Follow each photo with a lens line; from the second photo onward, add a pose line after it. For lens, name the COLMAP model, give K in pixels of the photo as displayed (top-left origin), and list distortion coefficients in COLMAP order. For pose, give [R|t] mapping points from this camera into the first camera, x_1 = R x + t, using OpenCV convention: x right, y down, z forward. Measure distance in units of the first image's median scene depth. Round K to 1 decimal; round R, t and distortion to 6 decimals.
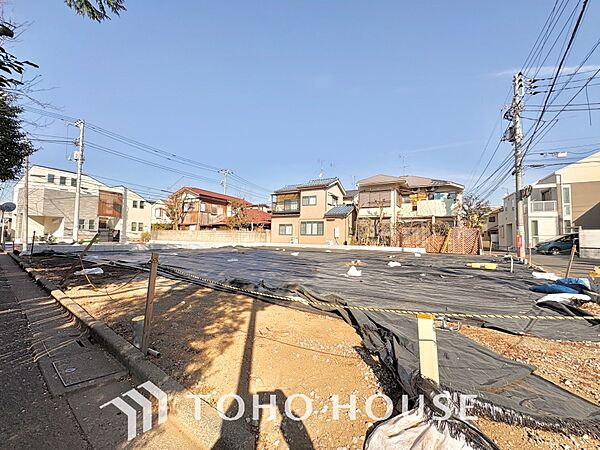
lens RADIAL K [[238.1, 0, 300.8], [0, 238.1, 225.8], [0, 0, 1]] dist [0.002433, -0.000771]
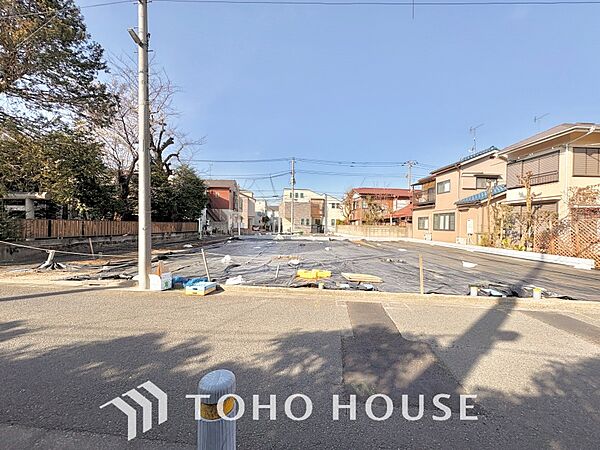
lens RADIAL K [[238.1, 0, 301.0], [0, 238.1, 224.7], [0, 0, 1]] dist [0.002433, -0.000771]
pose [[0.536059, -0.010280, -0.844118, 0.453581], [0.035709, 0.999307, 0.010507, -0.005023], [0.843425, -0.035775, 0.536055, 0.162517]]
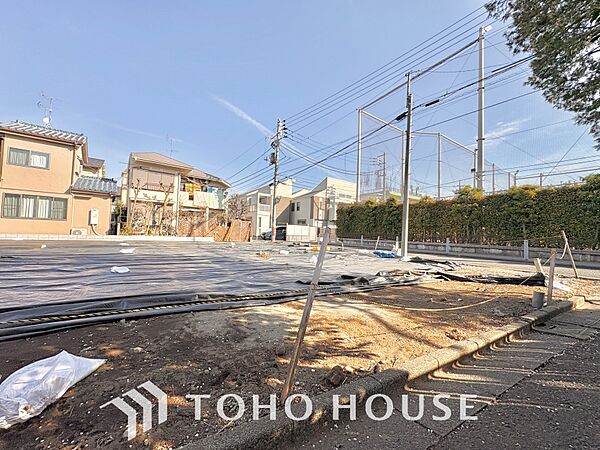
lens RADIAL K [[238.1, 0, 299.7], [0, 238.1, 225.4], [0, 0, 1]] dist [0.002433, -0.000771]
pose [[0.386210, 0.025376, 0.922062, -0.239886], [-0.073821, 0.997265, 0.003474, 0.005173], [-0.919452, -0.069409, 0.387027, 0.165318]]
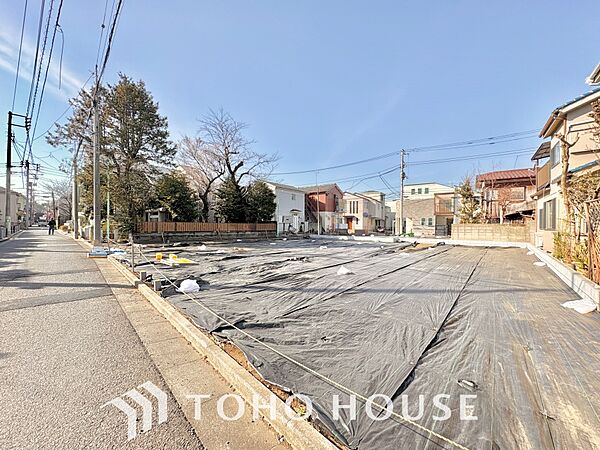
lens RADIAL K [[238.1, 0, 300.0], [0, 238.1, 228.3], [0, 0, 1]] dist [0.002433, -0.000771]
pose [[-0.143880, -0.007102, -0.989570, 0.568861], [0.039063, 0.999154, -0.012850, 0.021978], [0.988824, -0.040504, -0.143481, 0.564996]]
